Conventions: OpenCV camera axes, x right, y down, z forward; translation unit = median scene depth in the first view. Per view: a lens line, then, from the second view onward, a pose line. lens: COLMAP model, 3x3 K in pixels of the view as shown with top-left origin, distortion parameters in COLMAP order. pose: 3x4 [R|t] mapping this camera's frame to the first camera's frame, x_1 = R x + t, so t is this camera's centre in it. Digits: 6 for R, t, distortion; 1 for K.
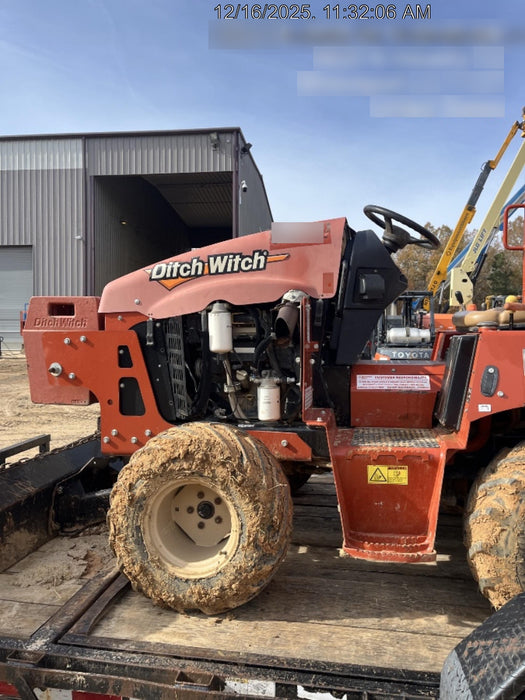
lens RADIAL K [[537.2, 0, 261.5], [0, 537.2, 345.6], [0, 0, 1]] dist [0.044222, -0.055774]
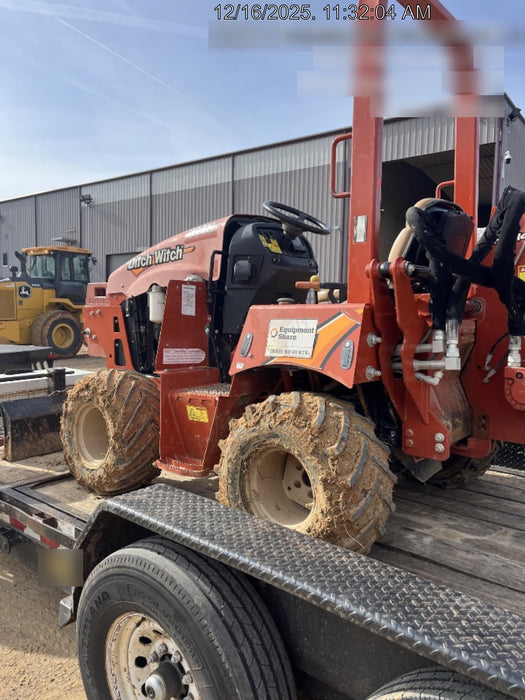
lens RADIAL K [[537.2, 0, 268.2], [0, 537.2, 355.3], [0, 0, 1]] dist [0.044222, -0.055774]
pose [[0.866035, 0.047731, -0.497699, 0.844298], [-0.025657, 0.998364, 0.051101, 0.019581], [0.499324, -0.031486, 0.865843, -0.040979]]
